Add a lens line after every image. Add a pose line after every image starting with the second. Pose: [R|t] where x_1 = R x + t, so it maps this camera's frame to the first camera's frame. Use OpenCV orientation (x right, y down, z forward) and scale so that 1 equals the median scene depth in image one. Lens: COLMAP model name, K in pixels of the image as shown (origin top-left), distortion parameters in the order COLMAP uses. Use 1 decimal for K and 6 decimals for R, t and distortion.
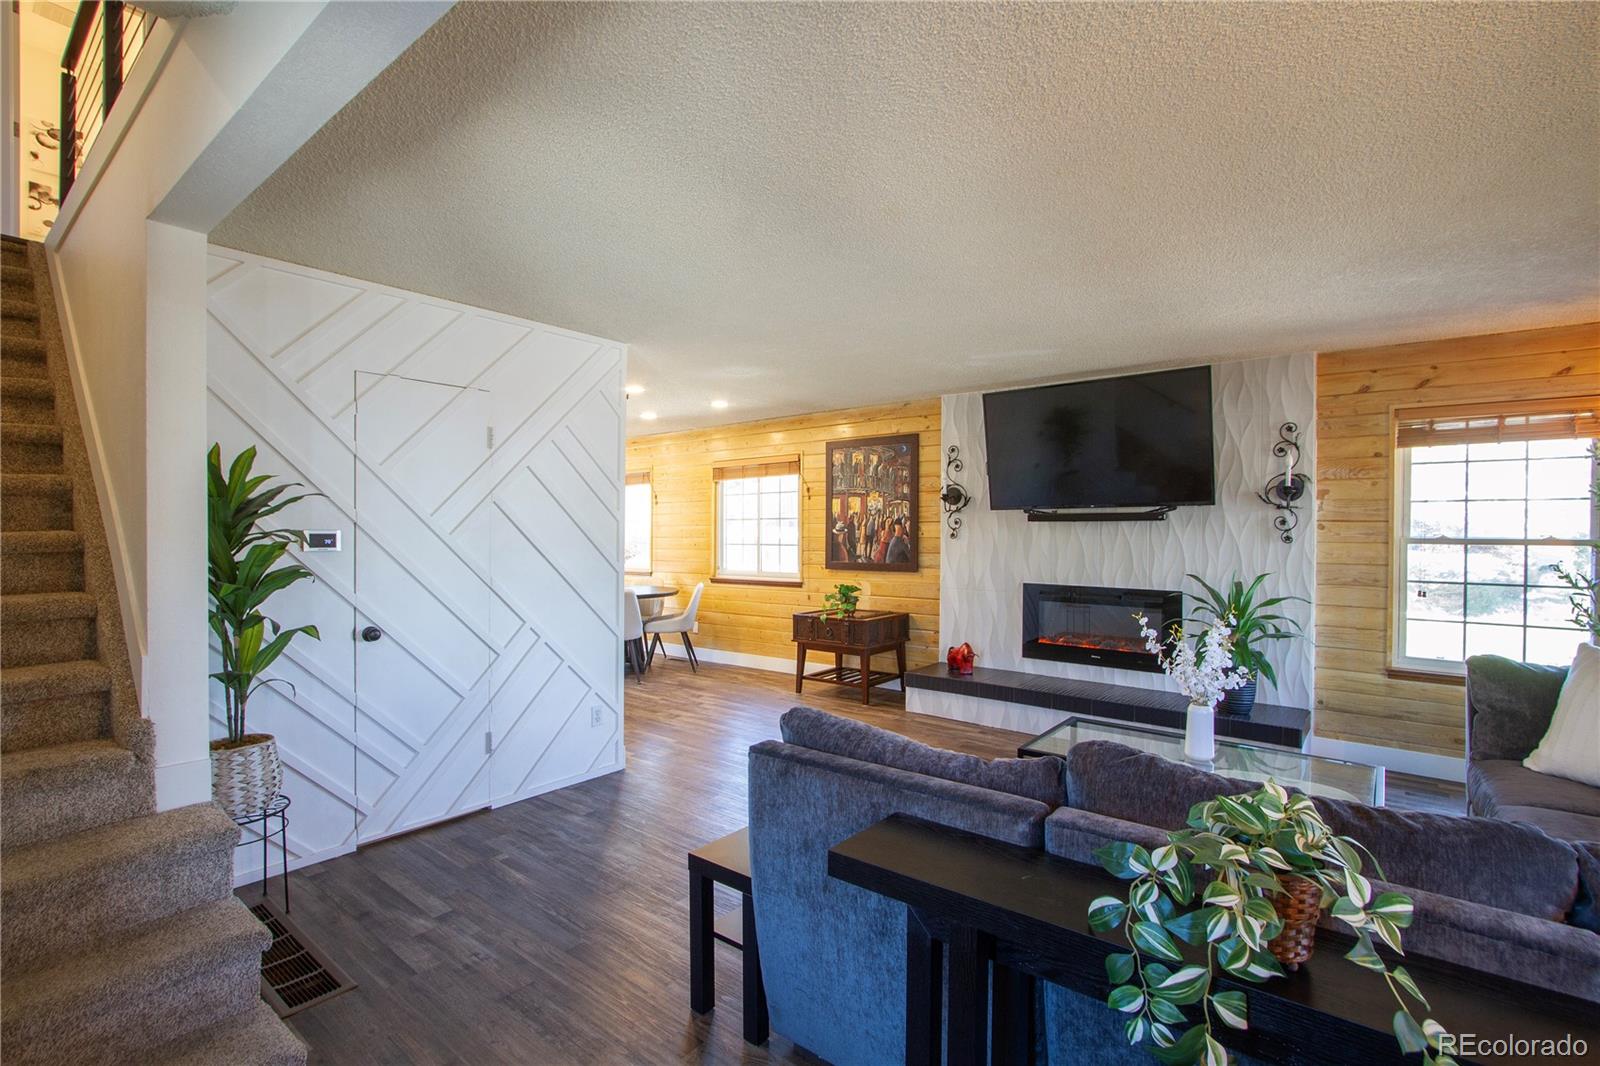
lens RADIAL K [[754.8, 0, 800.0], [0, 754.8, 533.0], [0, 0, 1]] dist [-0.002384, 0.001057]
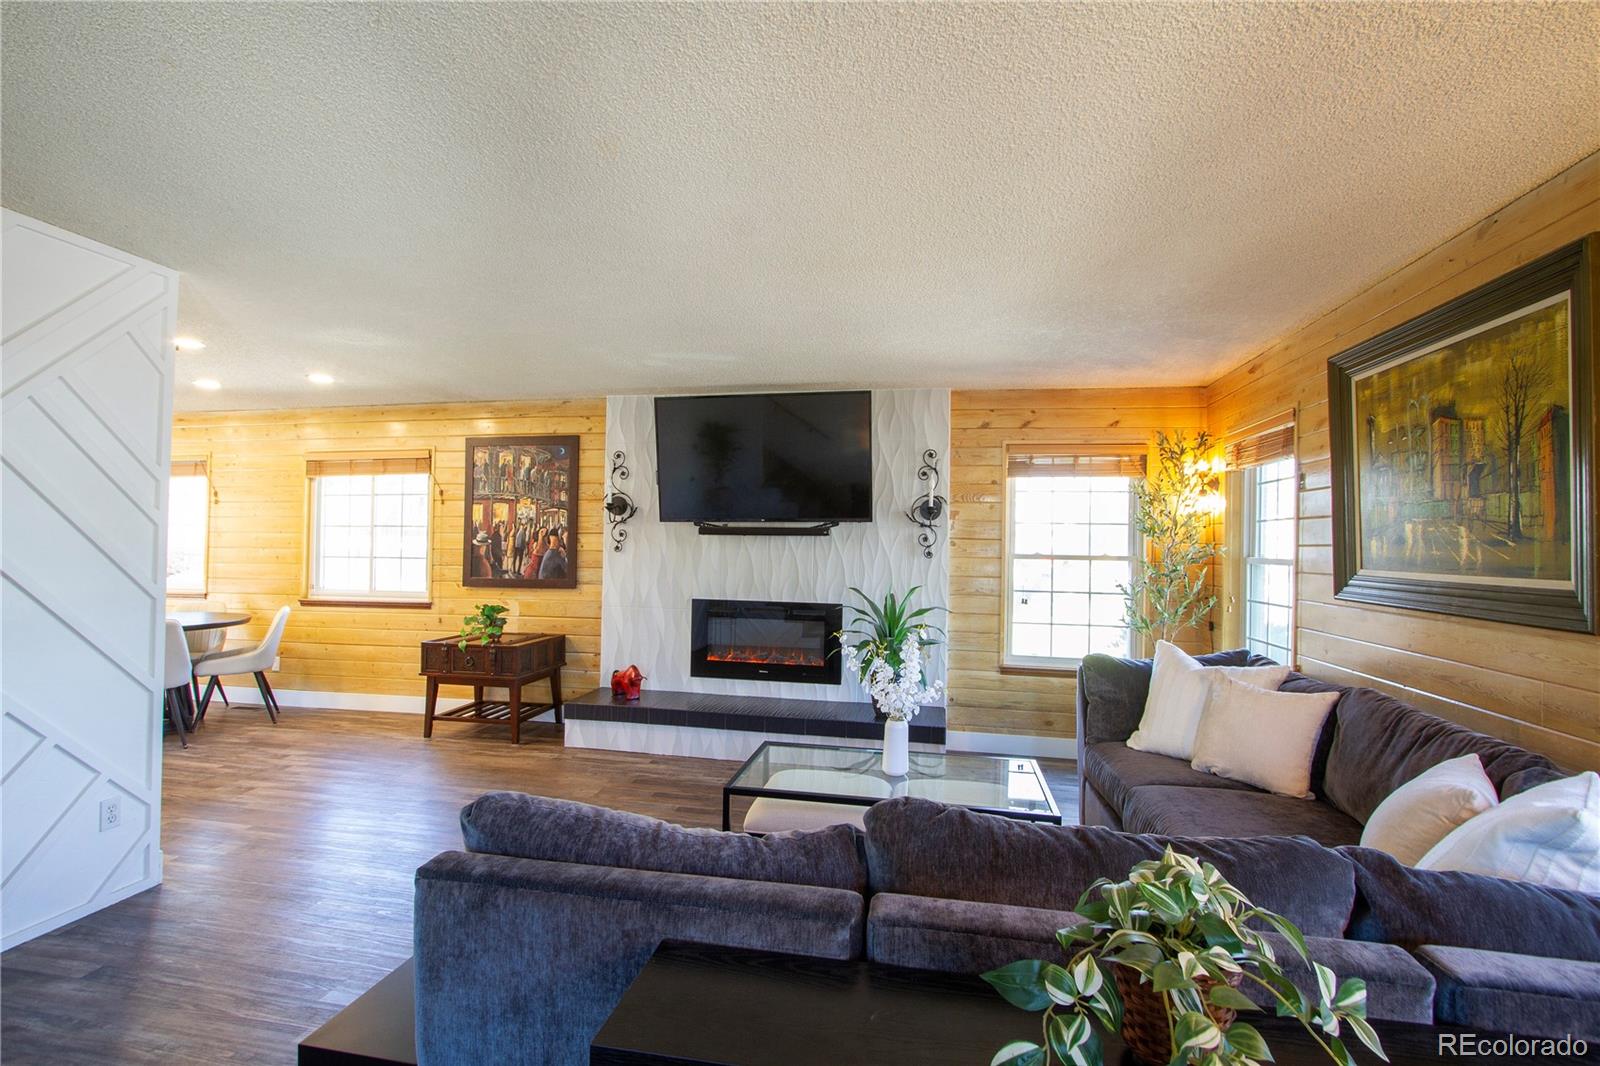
lens RADIAL K [[746.7, 0, 797.2], [0, 746.7, 534.9], [0, 0, 1]] dist [-0.010145, 0.001909]
pose [[0.884811, 0.016307, 0.465665, -0.034771], [-0.010021, 0.999822, -0.015972, -0.001078], [-0.465842, 0.009465, 0.884817, 0.115600]]
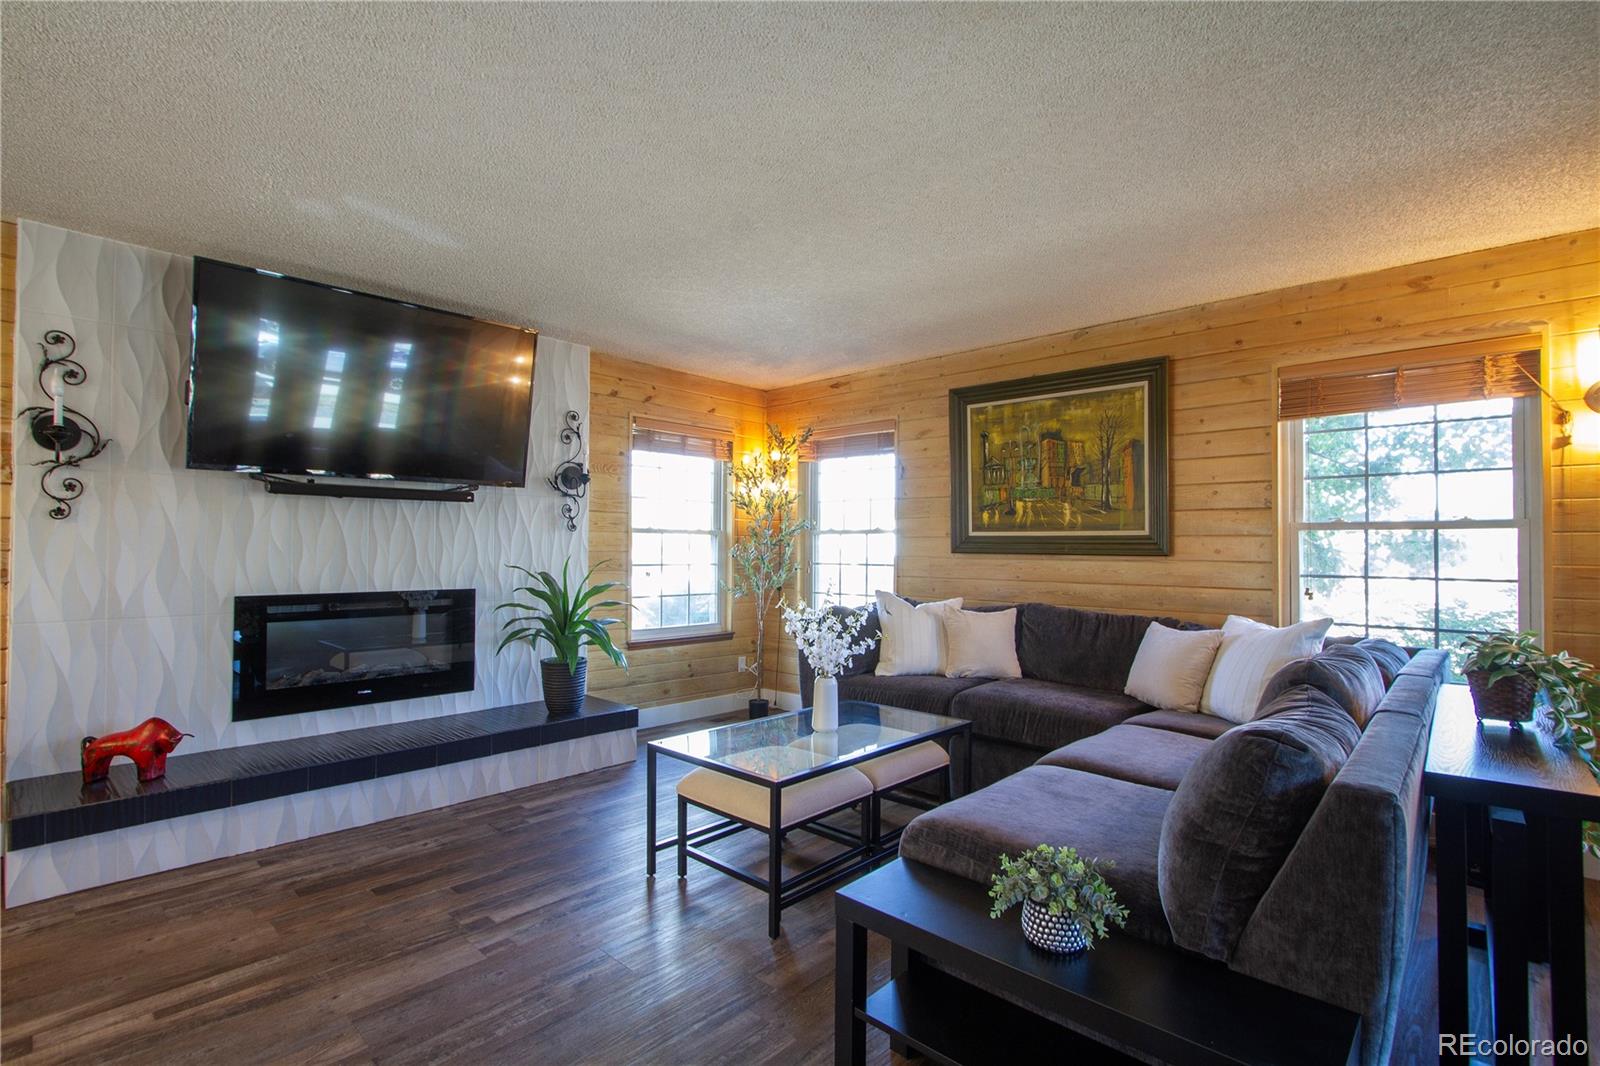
lens RADIAL K [[754.8, 0, 800.0], [0, 754.8, 533.0], [0, 0, 1]] dist [-0.002384, 0.001057]
pose [[0.072793, 0.016176, 0.997216, -0.315539], [0.000378, 0.999868, -0.016246, 0.030928], [-0.997347, 0.001559, 0.072777, 0.609578]]
